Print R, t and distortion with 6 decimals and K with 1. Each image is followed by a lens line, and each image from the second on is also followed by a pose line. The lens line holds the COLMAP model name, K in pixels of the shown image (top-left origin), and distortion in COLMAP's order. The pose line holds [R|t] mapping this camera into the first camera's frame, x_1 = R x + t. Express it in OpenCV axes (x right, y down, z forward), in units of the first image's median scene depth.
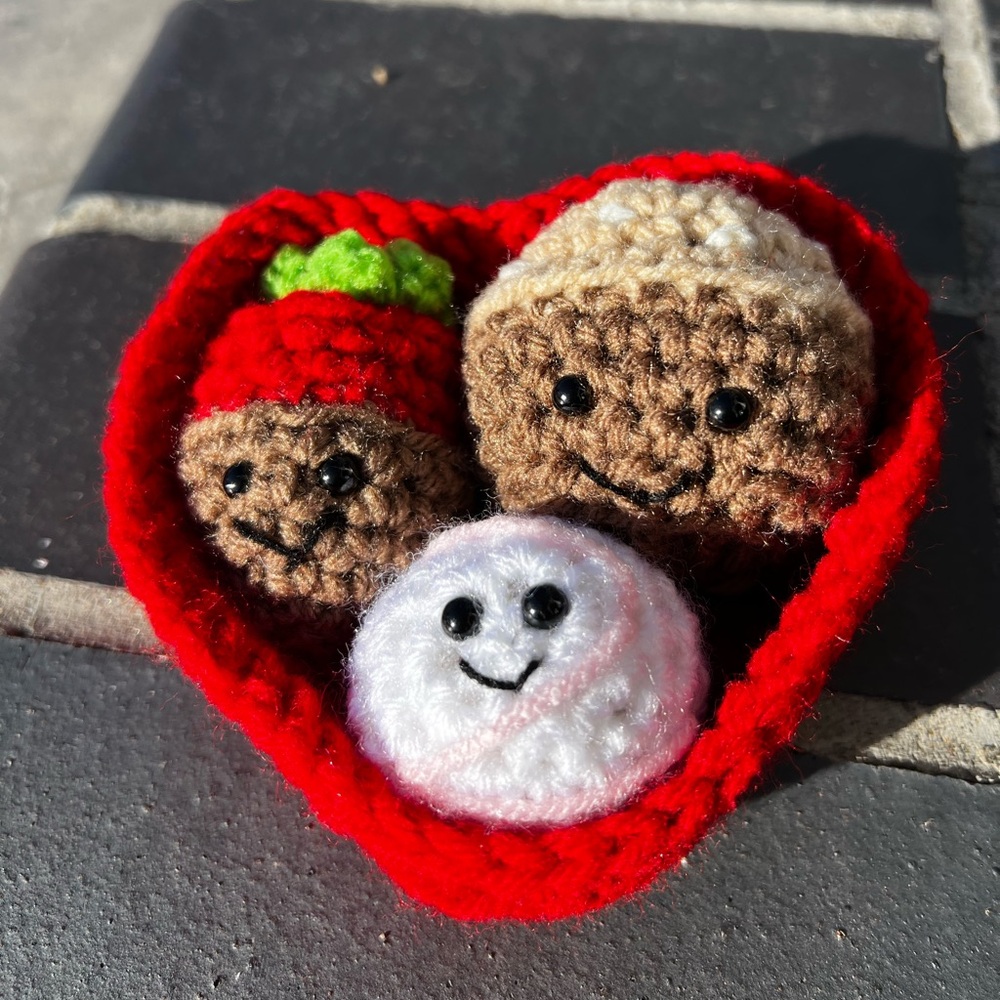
lens RADIAL K [[974.1, 0, 497.4], [0, 974.1, 459.8], [0, 0, 1]] dist [0.146951, -0.333733]
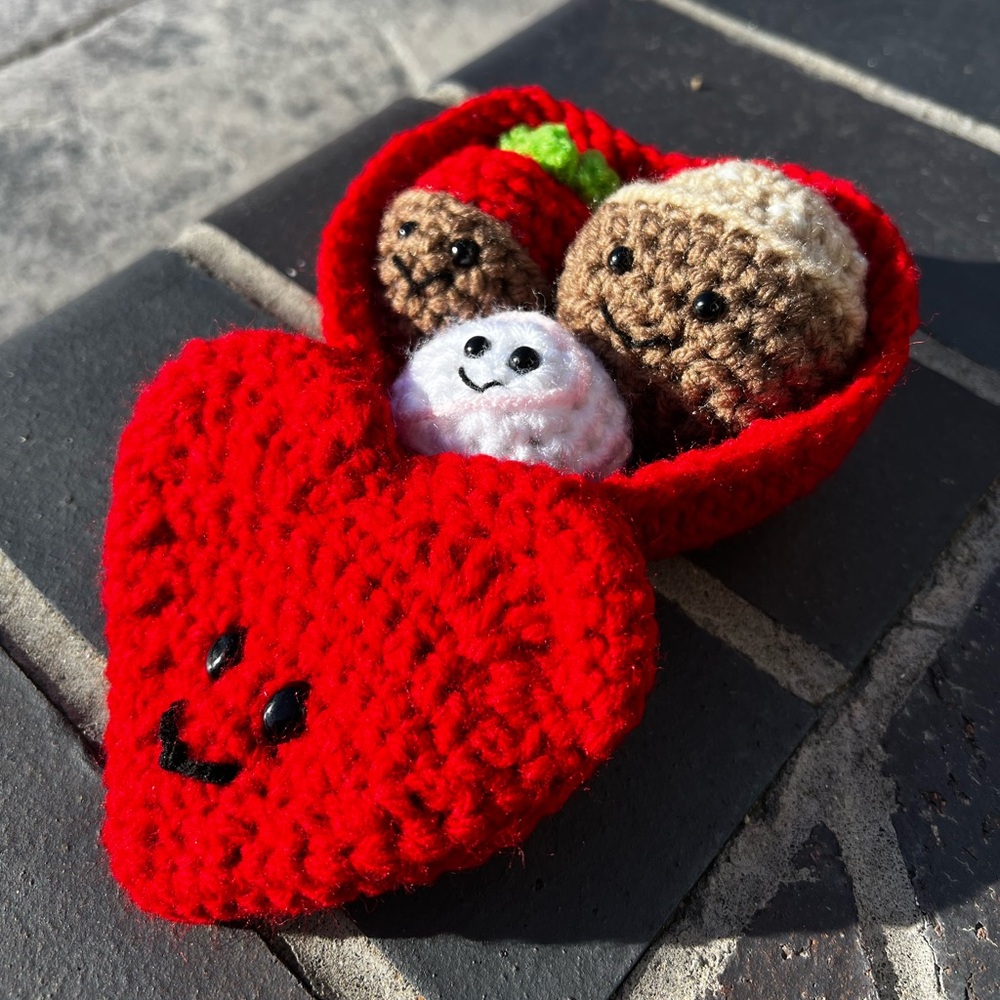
lens RADIAL K [[974.1, 0, 497.4], [0, 974.1, 459.8], [0, 0, 1]] dist [0.146951, -0.333733]
pose [[0.847915, 0.448338, -0.282900, 0.459449], [-0.462090, 0.886605, 0.020100, 0.247892], [0.259832, 0.113682, 0.958939, -0.402803]]
